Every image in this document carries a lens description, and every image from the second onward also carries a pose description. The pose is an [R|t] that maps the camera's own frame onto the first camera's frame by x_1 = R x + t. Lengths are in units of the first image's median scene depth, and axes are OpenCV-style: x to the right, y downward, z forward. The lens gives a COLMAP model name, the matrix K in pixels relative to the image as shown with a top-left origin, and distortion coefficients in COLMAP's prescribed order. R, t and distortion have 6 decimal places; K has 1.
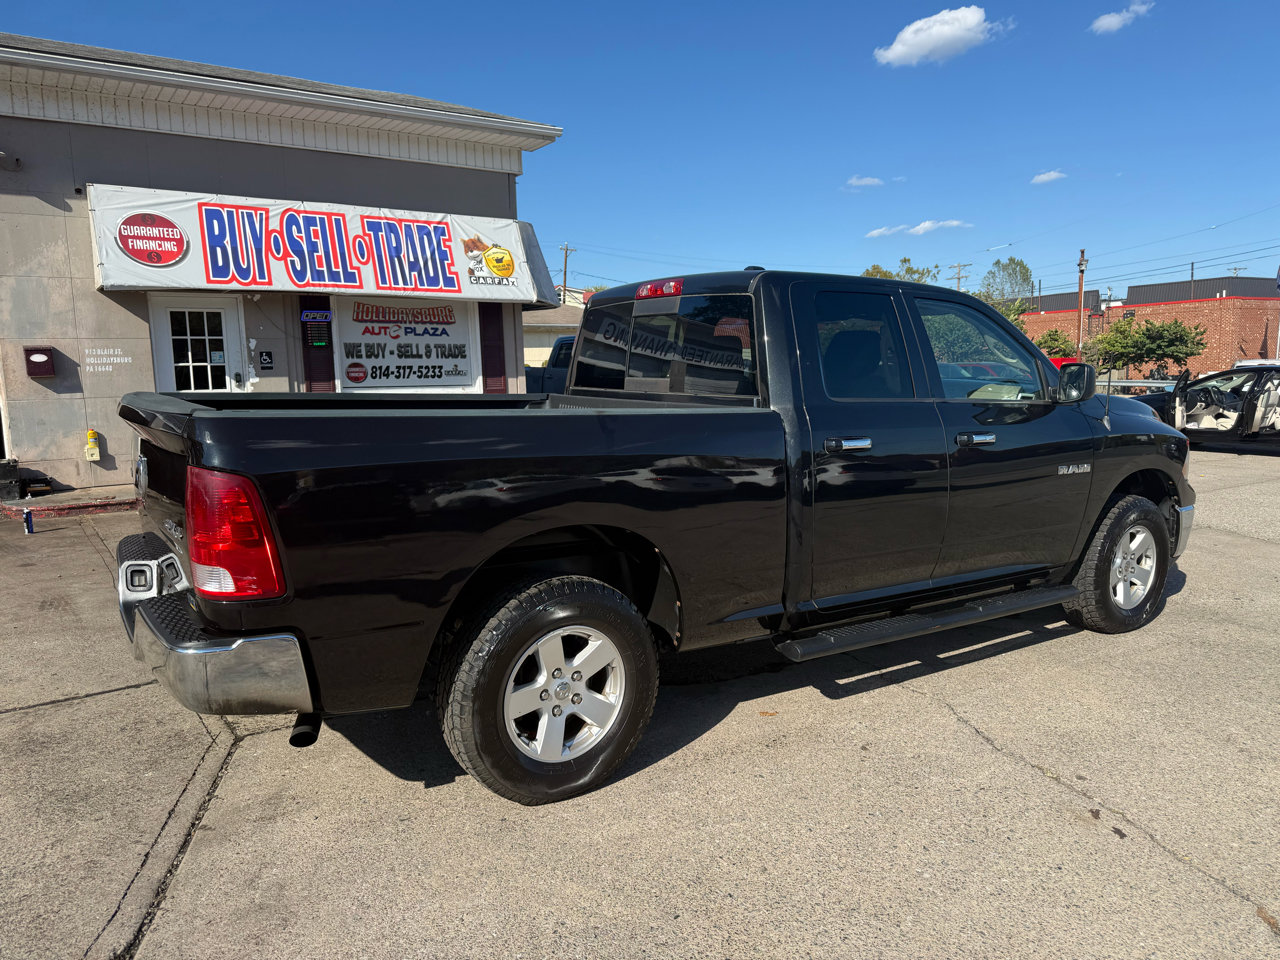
lens RADIAL K [[894.9, 0, 638.4], [0, 894.9, 485.3], [0, 0, 1]] dist [0.073668, -0.102811]
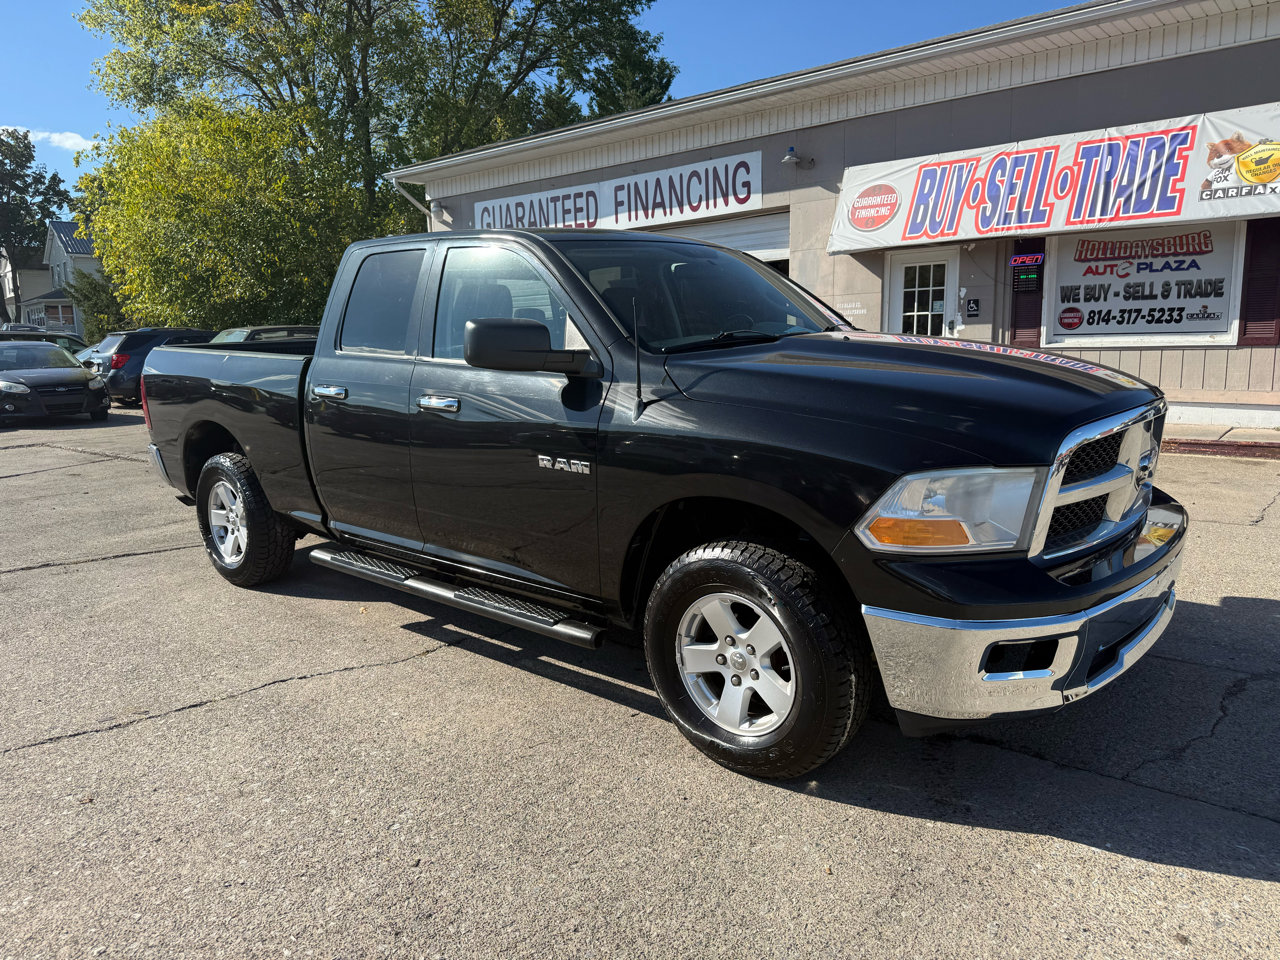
lens RADIAL K [[906.8, 0, 653.0], [0, 906.8, 479.6], [0, 0, 1]] dist [0.011253, -0.012280]
pose [[0.278020, 0.158934, -0.947336, 0.476673], [-0.107436, 0.985174, 0.133752, -0.042739], [0.954548, 0.064592, 0.290973, 0.347030]]
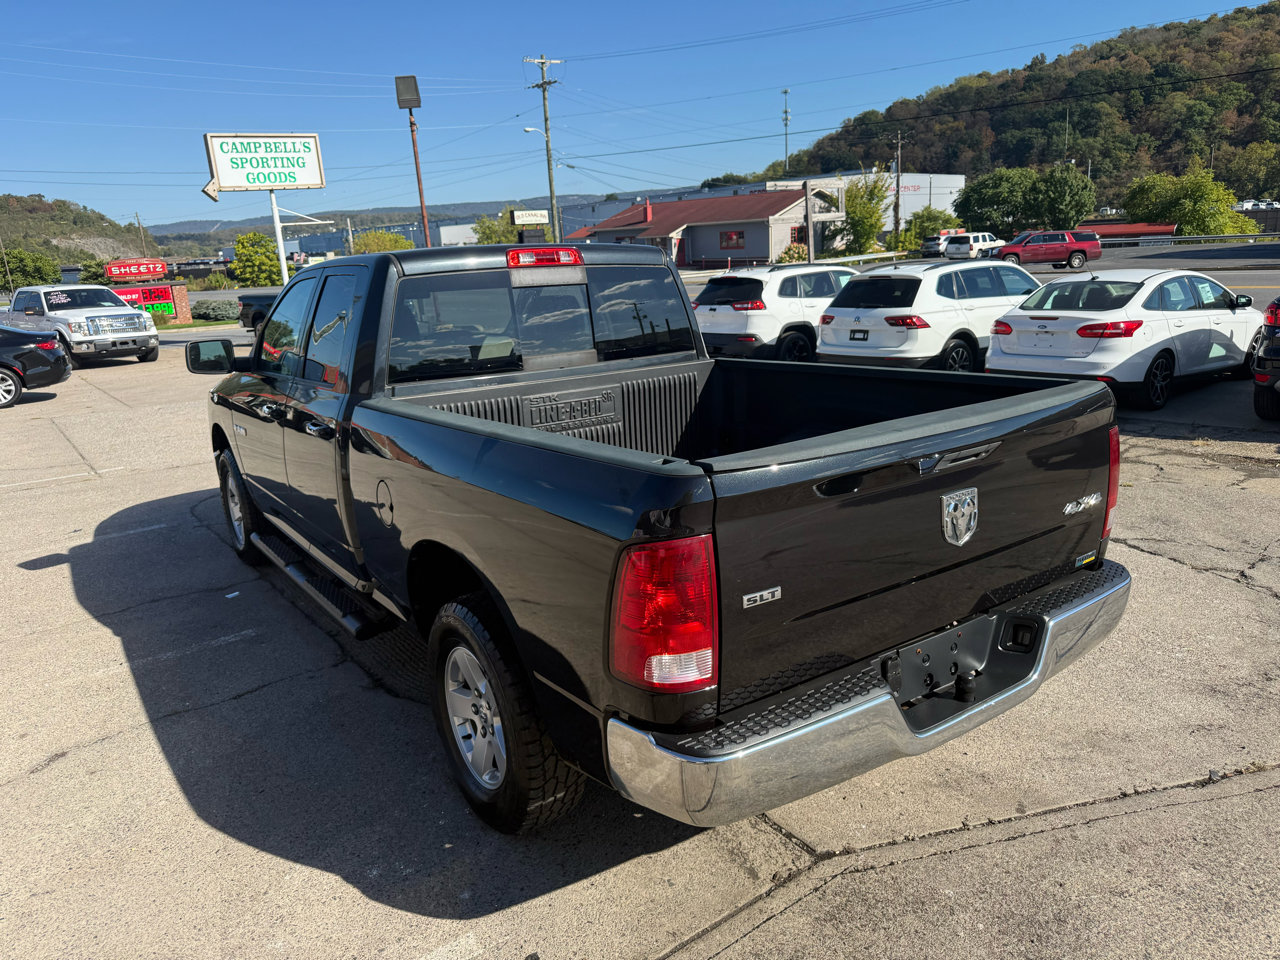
lens RADIAL K [[908.0, 0, 638.9], [0, 908.0, 475.4], [0, 0, 1]] dist [0.002214, -0.006011]
pose [[-0.031458, -0.226051, 0.973607, -0.359247], [0.176519, 0.957522, 0.228020, -0.073993], [-0.983794, 0.179033, 0.009781, 0.353818]]
